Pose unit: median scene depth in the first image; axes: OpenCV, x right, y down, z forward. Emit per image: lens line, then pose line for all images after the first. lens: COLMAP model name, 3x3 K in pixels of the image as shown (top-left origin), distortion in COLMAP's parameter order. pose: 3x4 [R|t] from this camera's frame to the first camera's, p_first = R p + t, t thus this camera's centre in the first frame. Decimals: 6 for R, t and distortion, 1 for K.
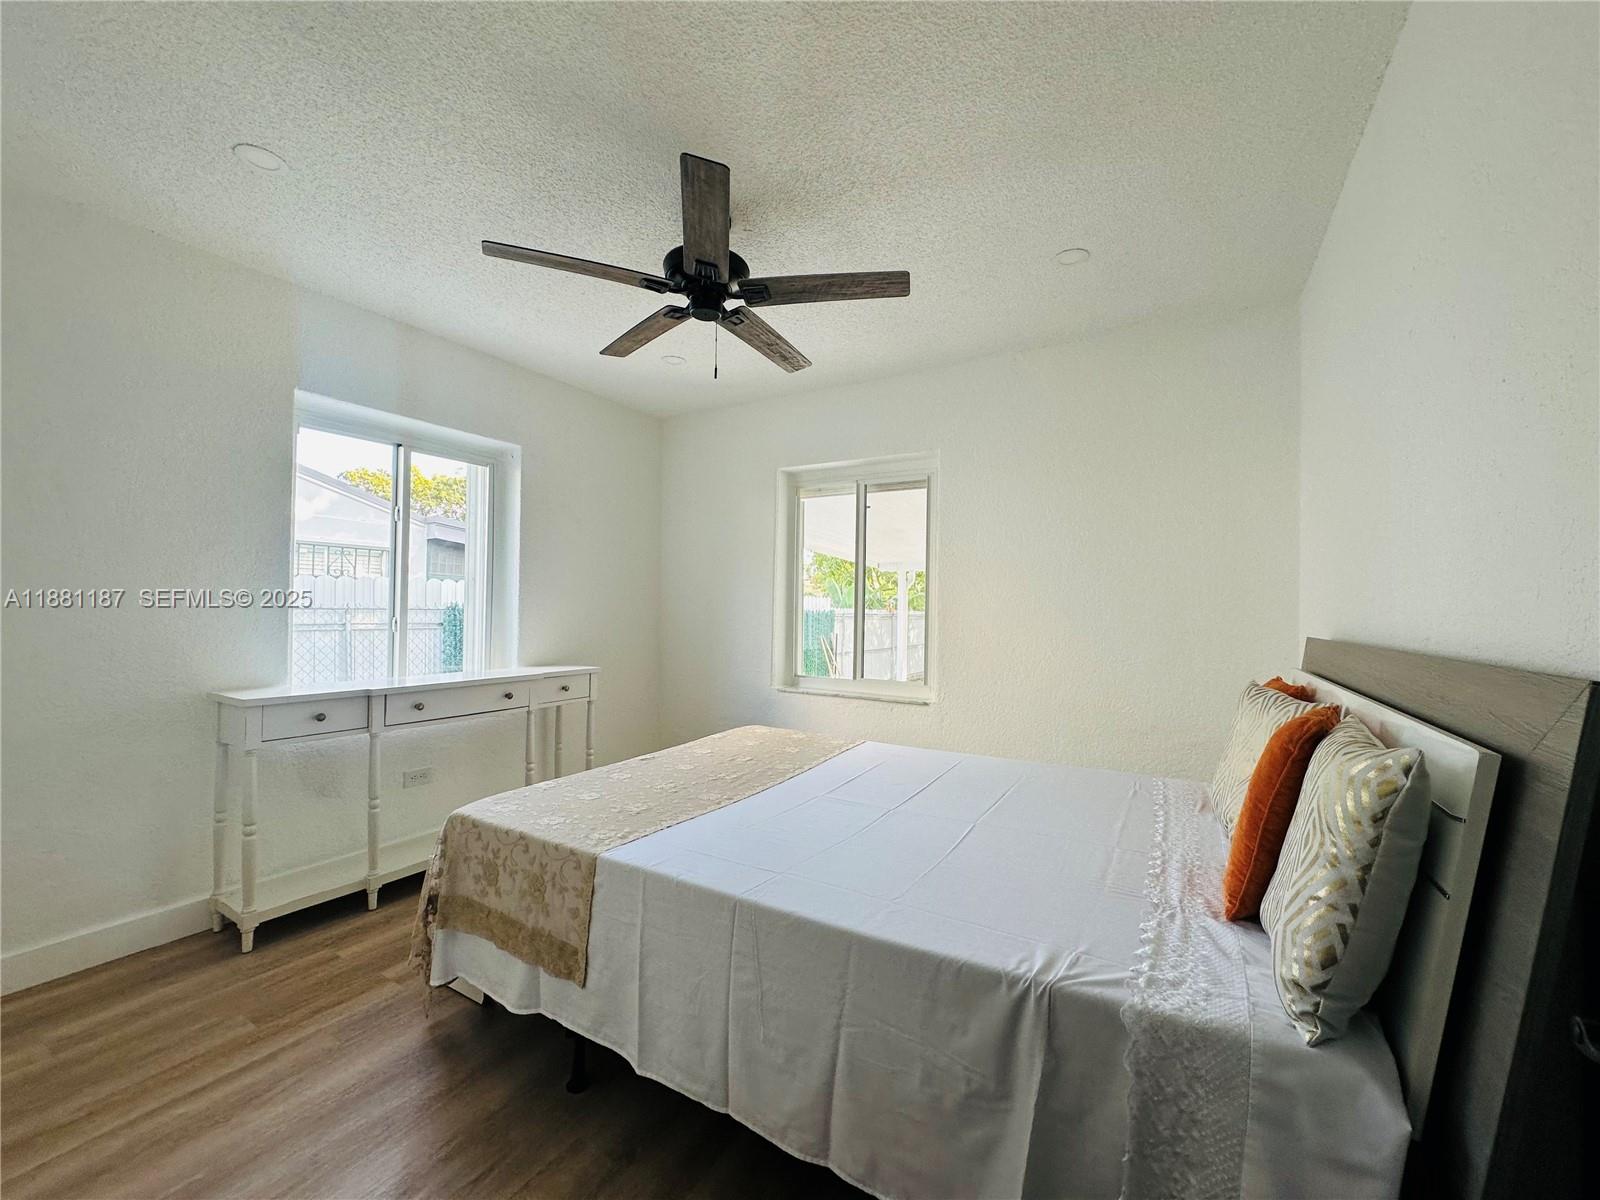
lens RADIAL K [[639.3, 0, 798.8], [0, 639.3, 601.3], [0, 0, 1]] dist [-0.000406, 0.000307]
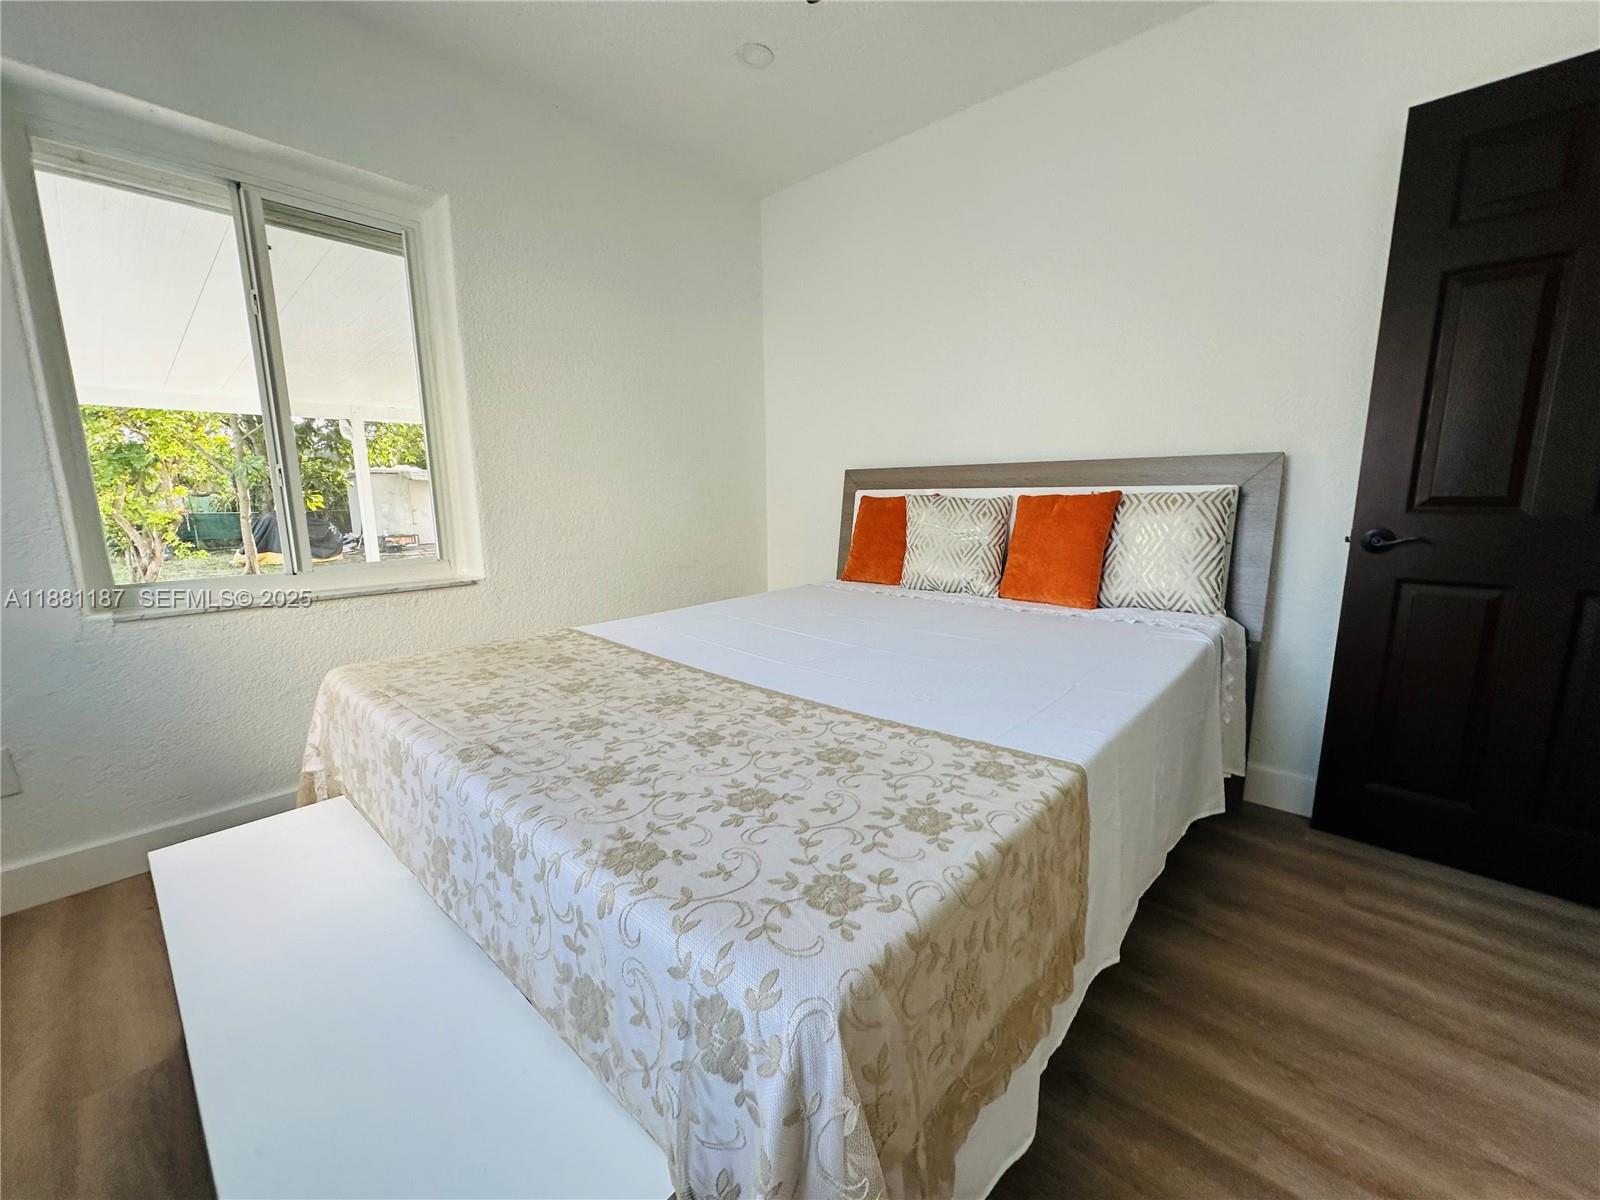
lens RADIAL K [[639.3, 0, 798.7], [0, 639.3, 601.5], [0, 0, 1]] dist [-0.000406, 0.000307]
pose [[0.227865, -0.185035, 0.955949, -0.403749], [0.009188, 0.982142, 0.187915, 0.051031], [-0.973649, -0.034037, 0.225496, 0.488248]]
